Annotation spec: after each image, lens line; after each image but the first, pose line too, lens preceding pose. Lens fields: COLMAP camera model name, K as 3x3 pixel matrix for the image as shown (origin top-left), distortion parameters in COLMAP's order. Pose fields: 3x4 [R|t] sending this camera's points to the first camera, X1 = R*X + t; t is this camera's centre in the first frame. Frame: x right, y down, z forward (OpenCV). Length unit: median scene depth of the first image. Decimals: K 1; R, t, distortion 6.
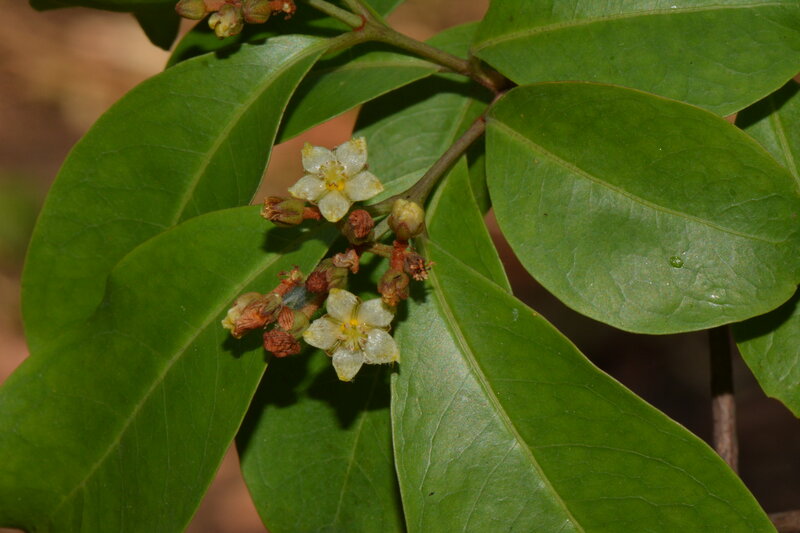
lens RADIAL K [[3683.8, 0, 400.7], [0, 3683.8, 267.1], [0, 0, 1]] dist [-0.072765, 0.000000]
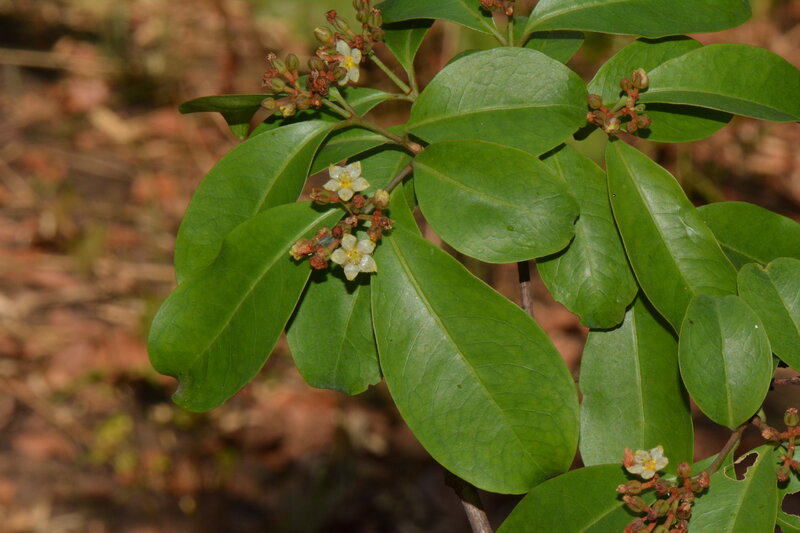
lens RADIAL K [[3683.8, 0, 399.7], [0, 3683.8, 266.1], [0, 0, 1]] dist [-0.072765, 0.000000]
pose [[0.997373, 0.003736, 0.072338, -0.131008], [0.003775, 0.994631, -0.103419, 0.226648], [-0.072336, 0.103420, 0.992004, -0.990963]]
